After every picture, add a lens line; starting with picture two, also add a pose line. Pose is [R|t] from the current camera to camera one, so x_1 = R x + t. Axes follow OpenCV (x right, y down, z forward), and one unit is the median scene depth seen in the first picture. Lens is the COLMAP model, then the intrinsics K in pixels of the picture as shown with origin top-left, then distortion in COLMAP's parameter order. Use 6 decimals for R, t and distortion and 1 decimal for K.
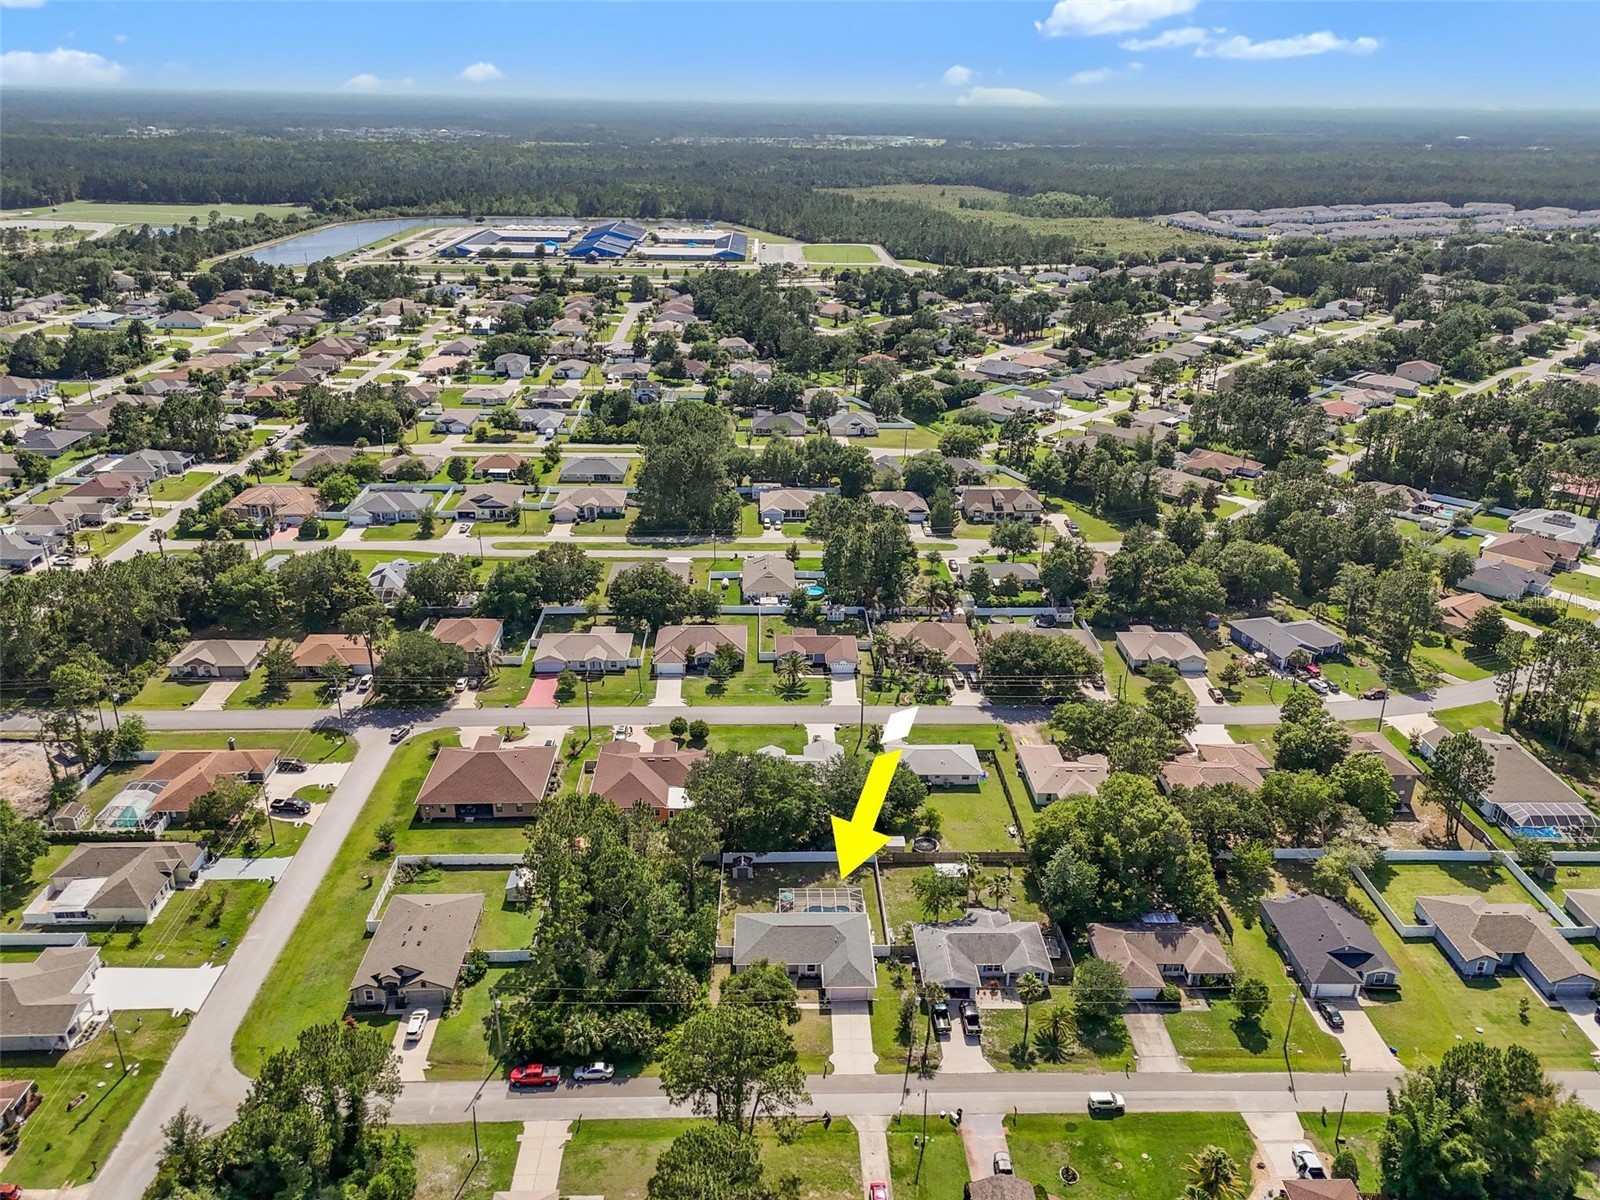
lens RADIAL K [[1170.8, 0, 799.4], [0, 1170.8, 604.3], [0, 0, 1]] dist [0.093713, -0.105337]
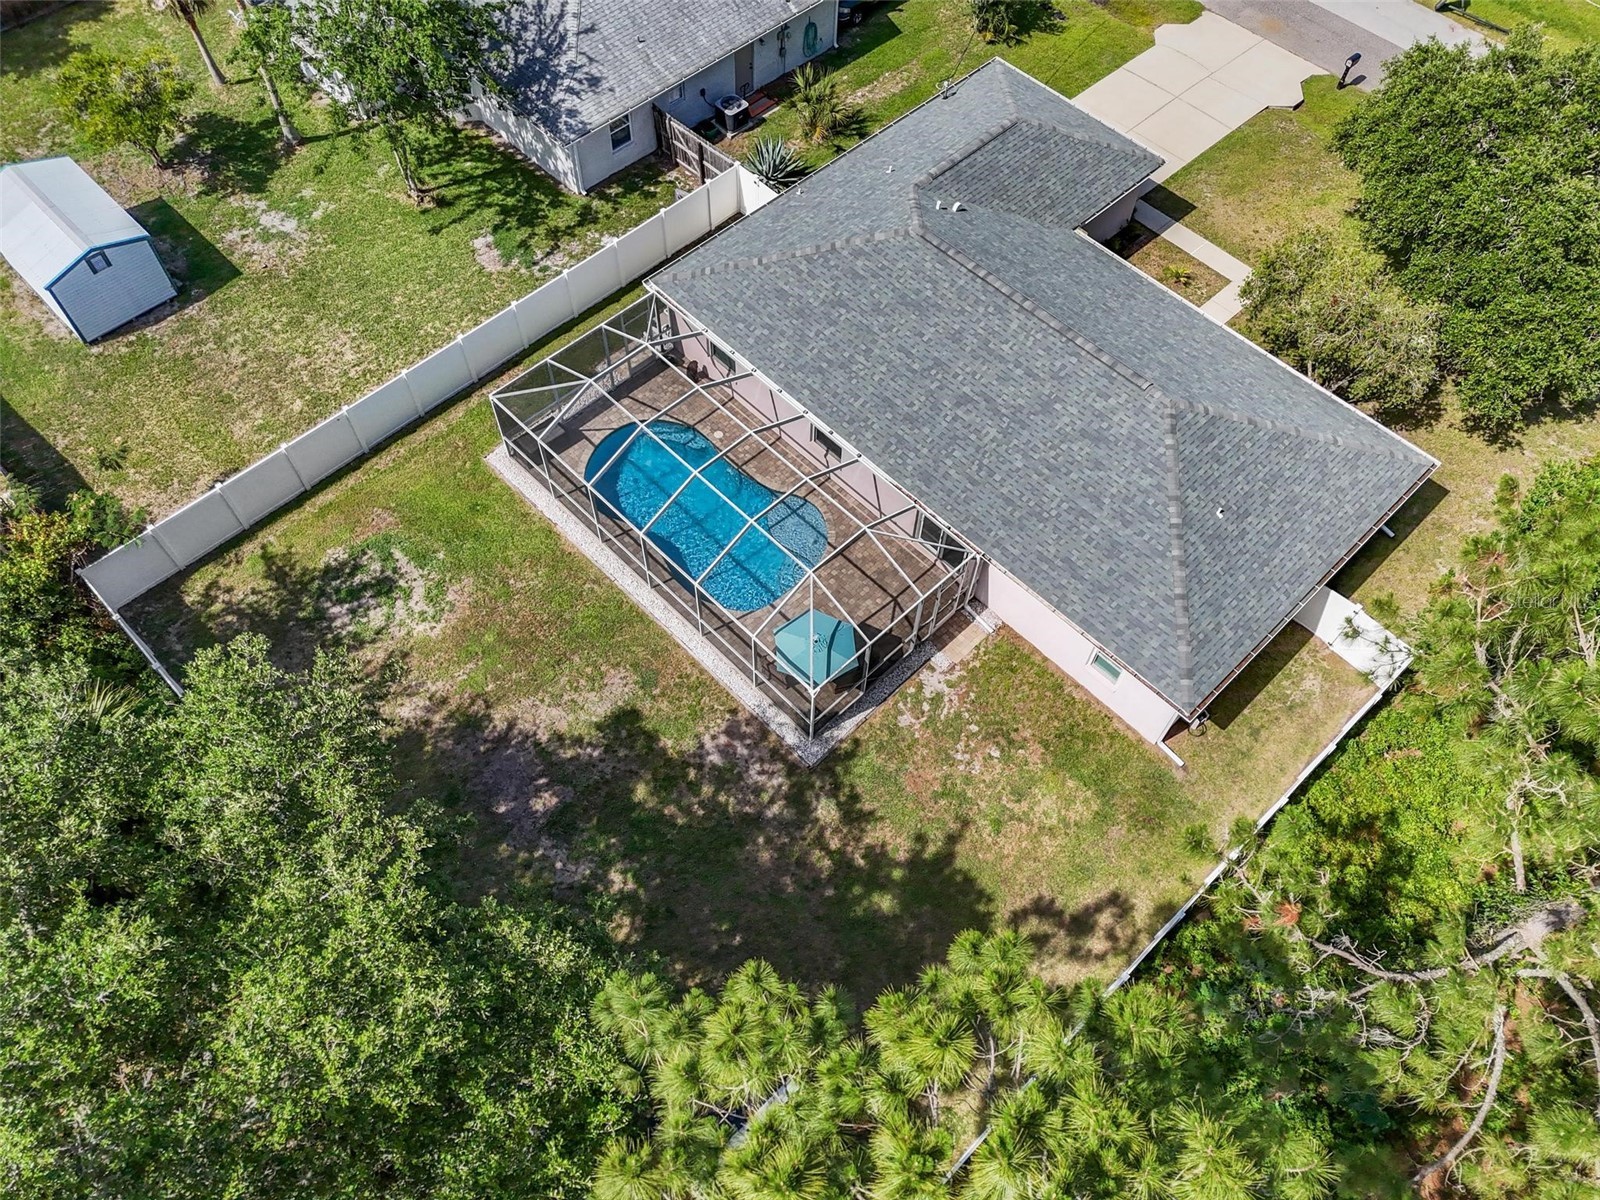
lens RADIAL K [[1170.8, 0, 799.4], [0, 1170.8, 604.3], [0, 0, 1]] dist [0.093713, -0.105337]
pose [[-0.678021, -0.639710, 0.362021, -0.042356], [0.264681, 0.246995, 0.932168, 0.063520], [-0.685734, 0.727850, 0.001852, 0.659425]]
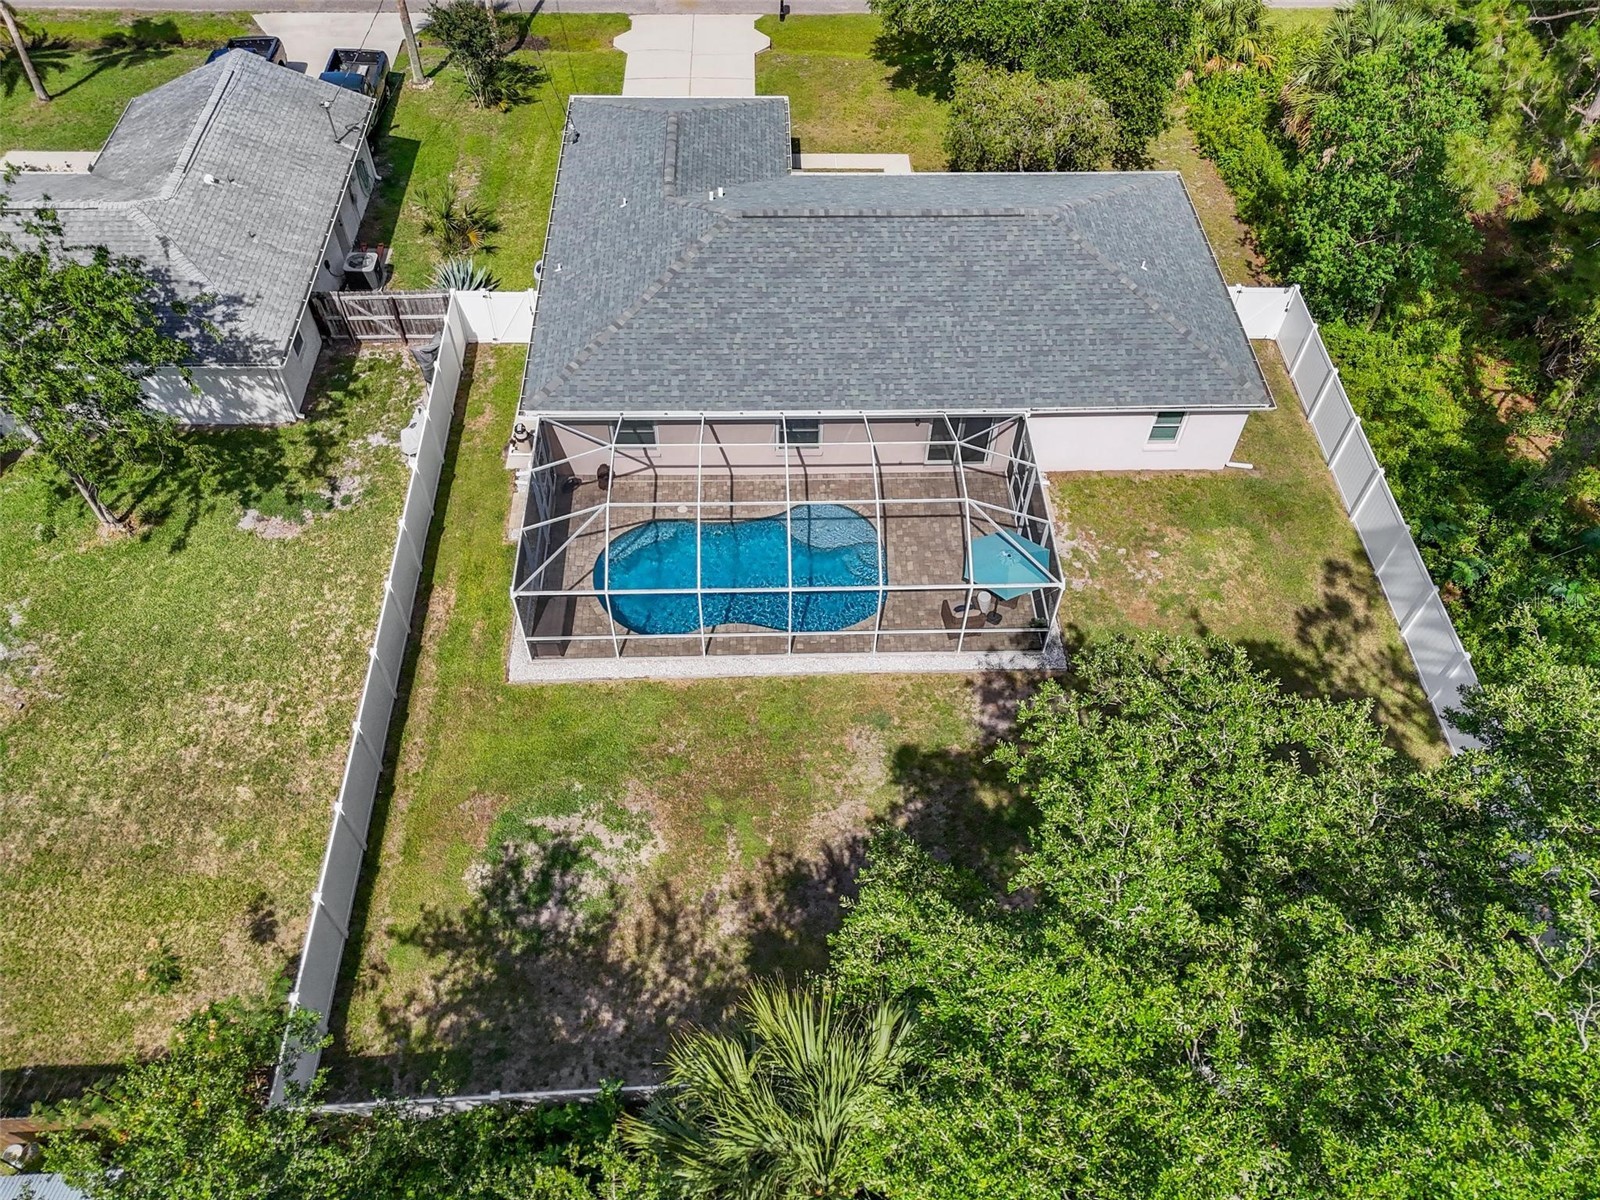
lens RADIAL K [[1170.8, 0, 799.4], [0, 1170.8, 604.3], [0, 0, 1]] dist [0.093713, -0.105337]
pose [[-0.999520, -0.010342, -0.029201, 0.014073], [-0.030896, 0.264082, 0.964005, 0.065884], [-0.002259, 0.964445, -0.264275, 0.692380]]
